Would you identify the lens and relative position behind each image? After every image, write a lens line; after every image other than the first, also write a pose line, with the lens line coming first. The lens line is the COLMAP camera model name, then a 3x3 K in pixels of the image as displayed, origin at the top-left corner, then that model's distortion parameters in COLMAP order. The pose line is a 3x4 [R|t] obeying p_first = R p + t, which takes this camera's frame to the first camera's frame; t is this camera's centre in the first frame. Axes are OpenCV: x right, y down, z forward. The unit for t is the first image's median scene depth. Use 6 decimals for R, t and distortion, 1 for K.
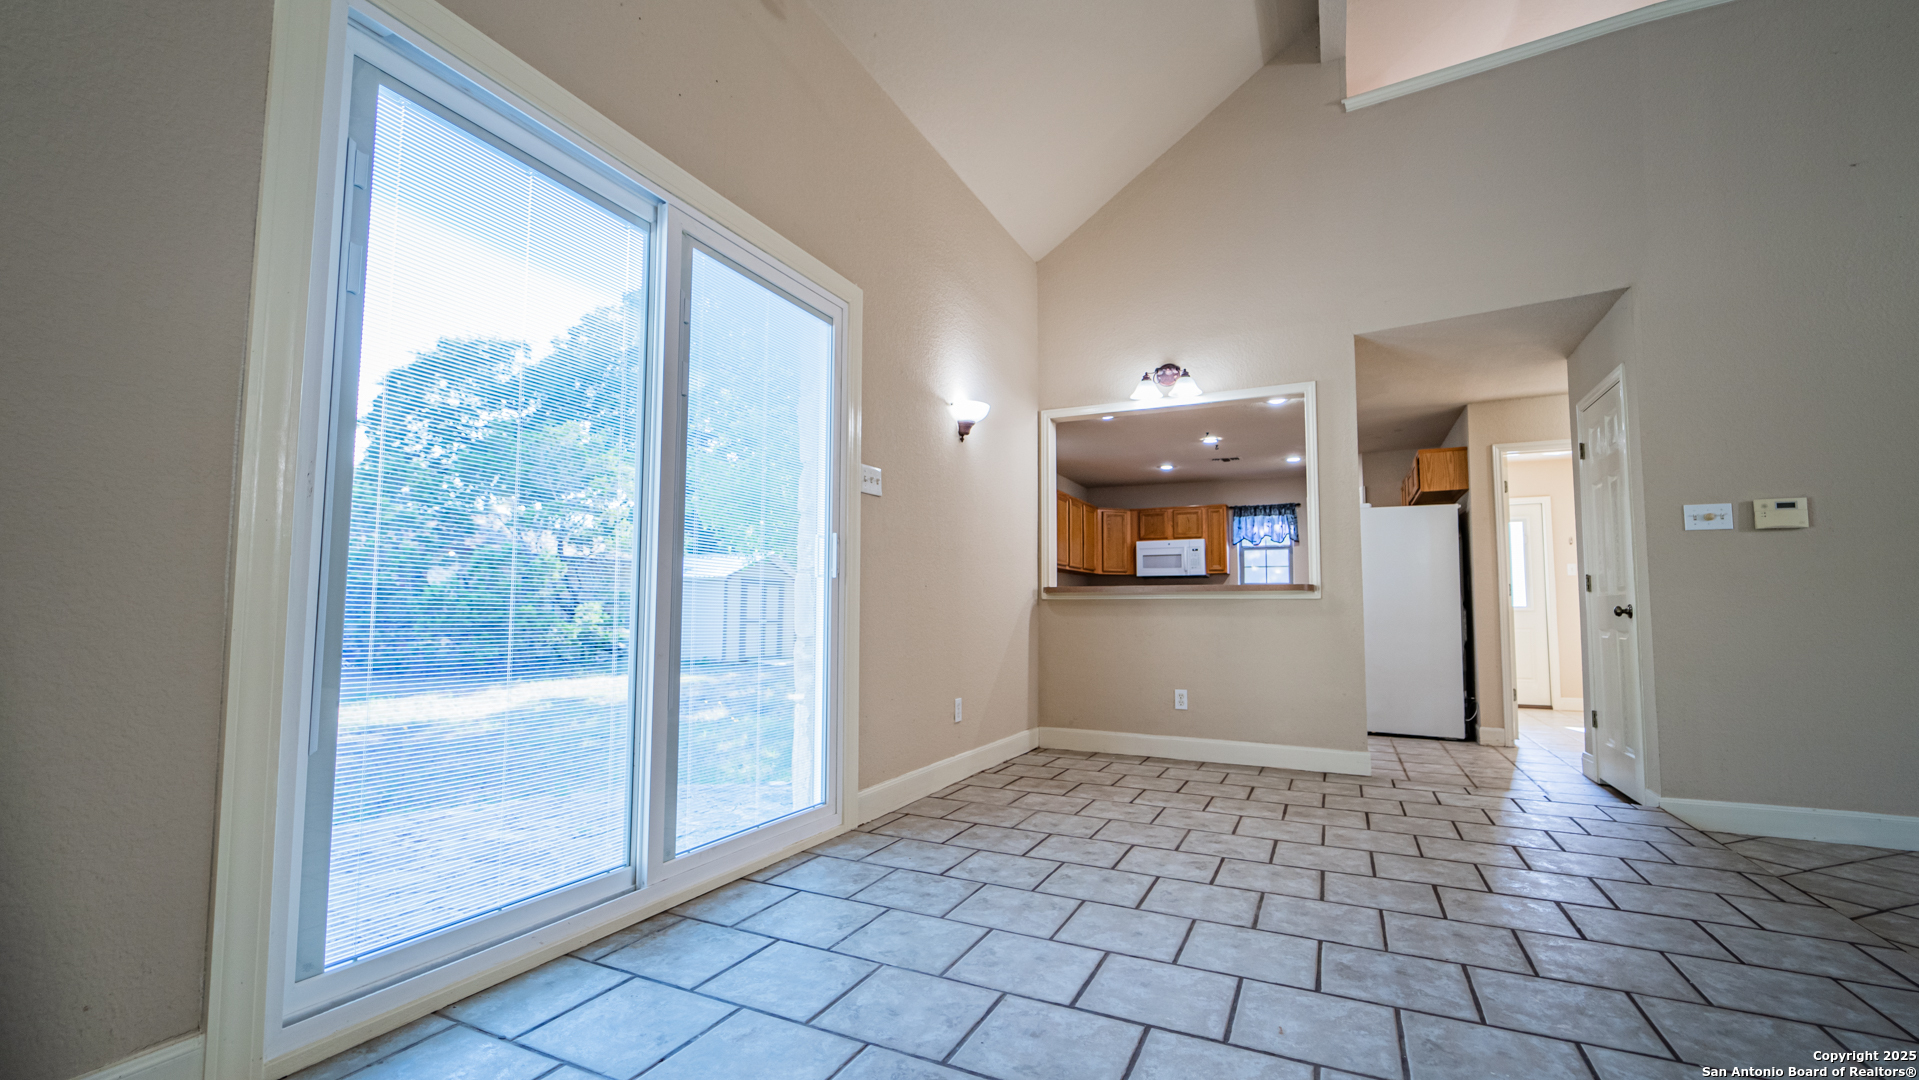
lens RADIAL K [[795.8, 0, 959.4], [0, 795.8, 547.6], [0, 0, 1]] dist [-0.000540, -0.000242]
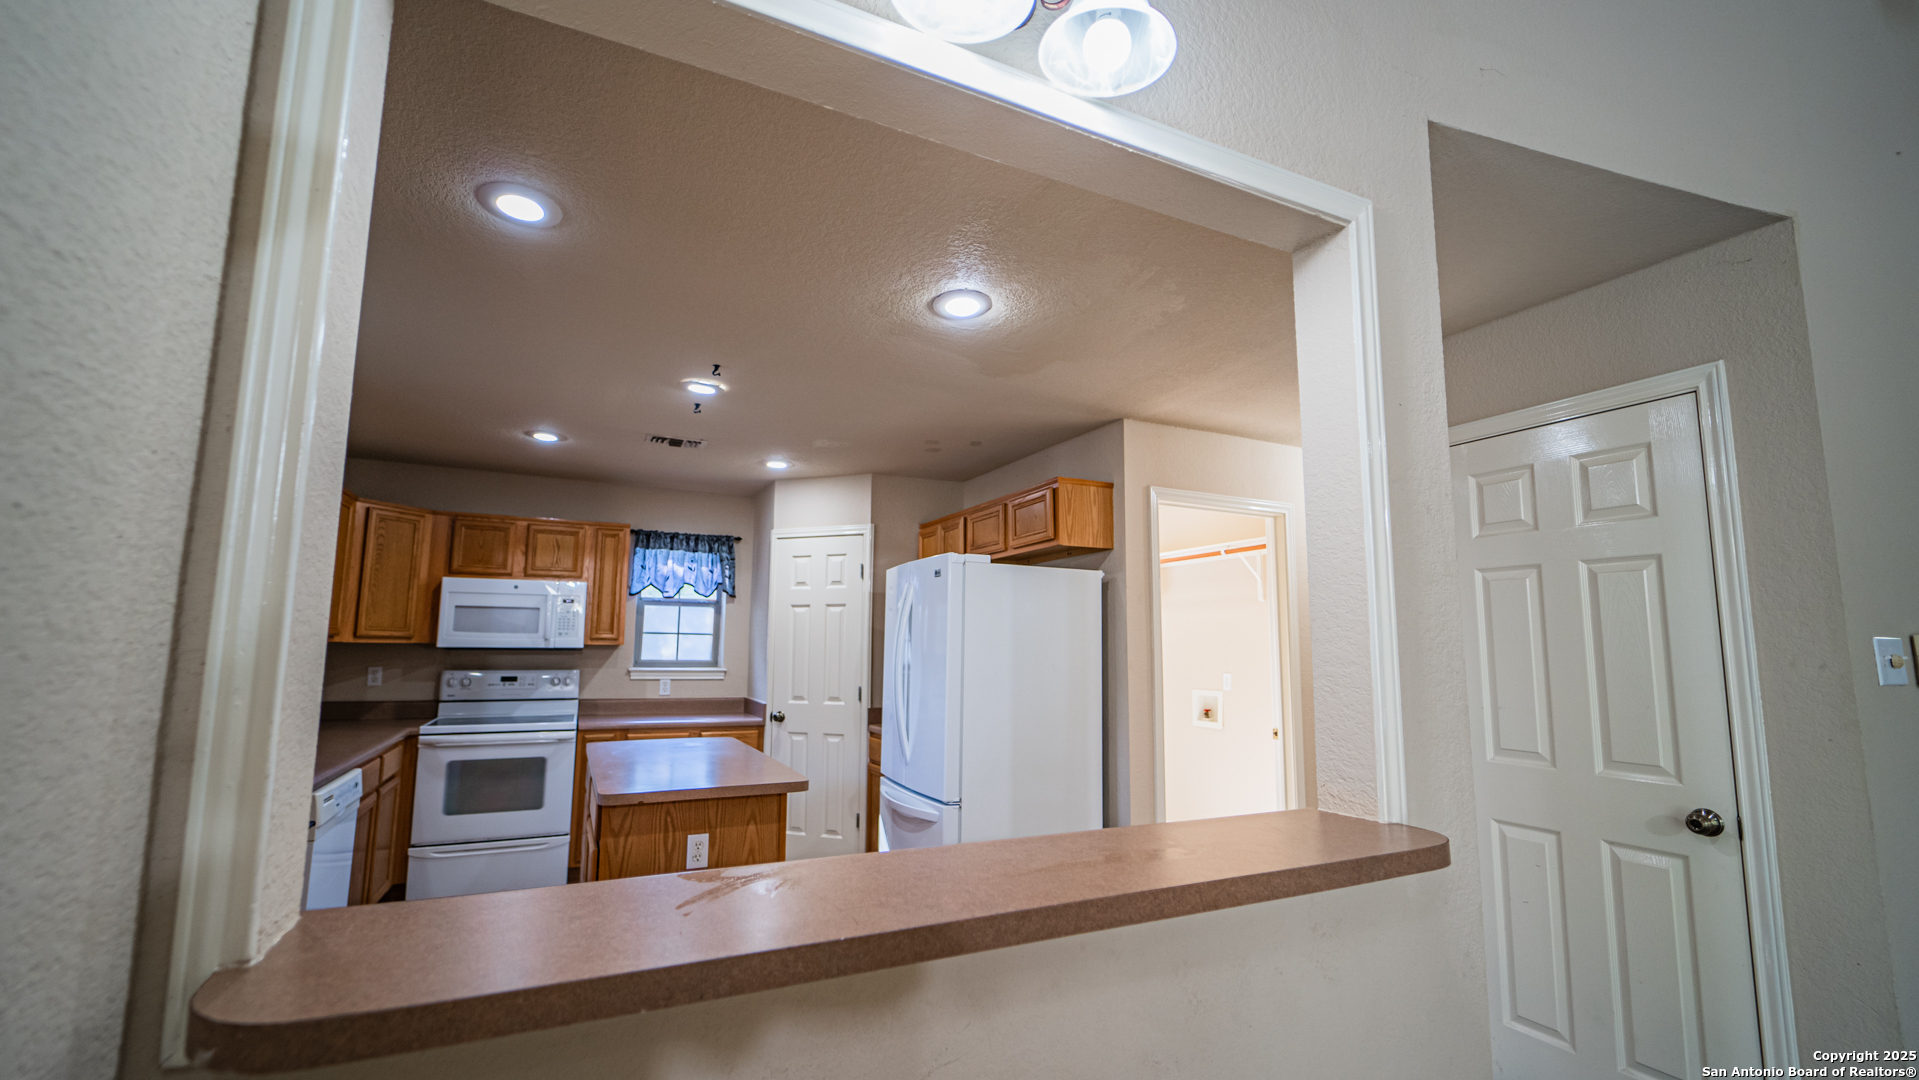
lens RADIAL K [[795.8, 0, 957.8], [0, 795.8, 546.6], [0, 0, 1]] dist [-0.000540, -0.000242]
pose [[0.634796, 0.101048, 0.766044, 0.081504], [-0.069160, 0.994863, -0.073921, -0.022637], [-0.769578, -0.006055, 0.638524, 0.820660]]
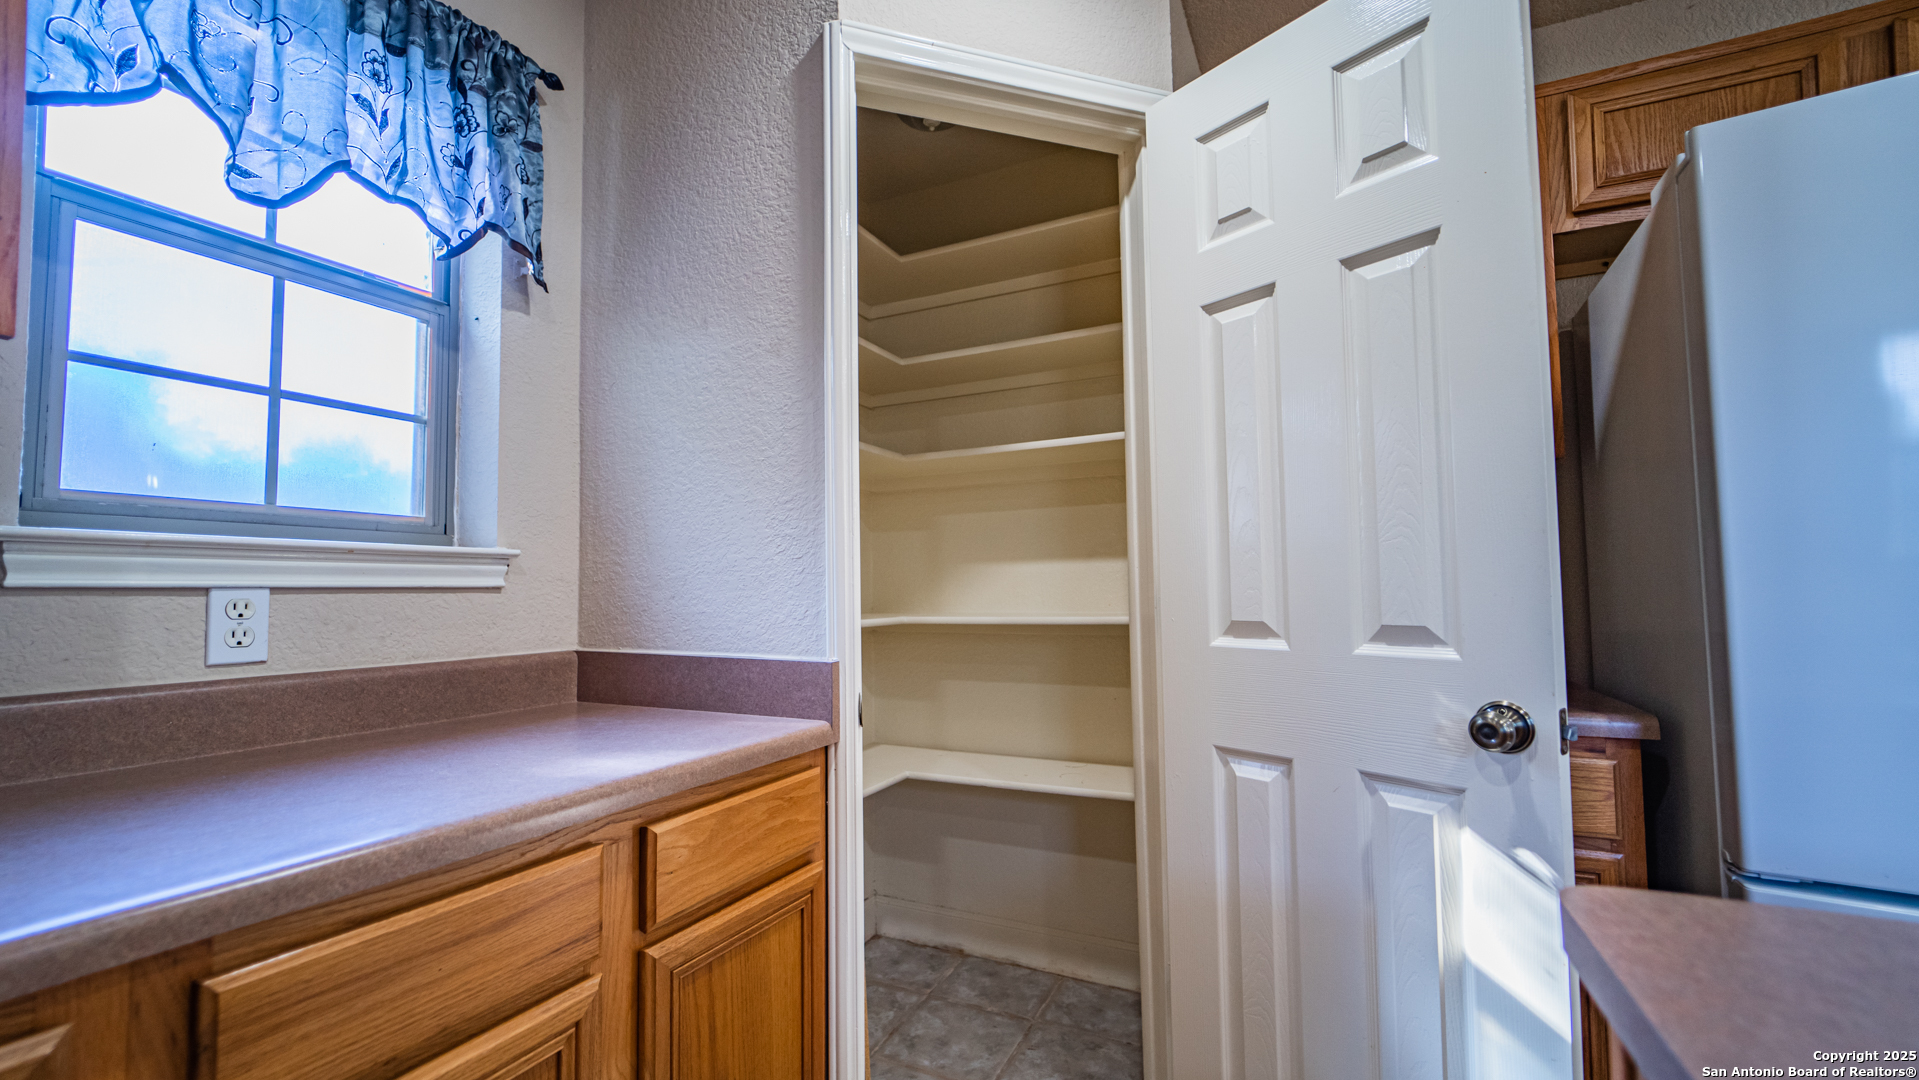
lens RADIAL K [[795.8, 0, 965.0], [0, 795.8, 531.5], [0, 0, 1]] dist [-0.000540, -0.000242]
pose [[0.040313, 0.047372, 0.998063, 0.465024], [-0.076273, 0.996107, -0.044198, 0.085280], [-0.996272, -0.074344, 0.043769, 1.620475]]
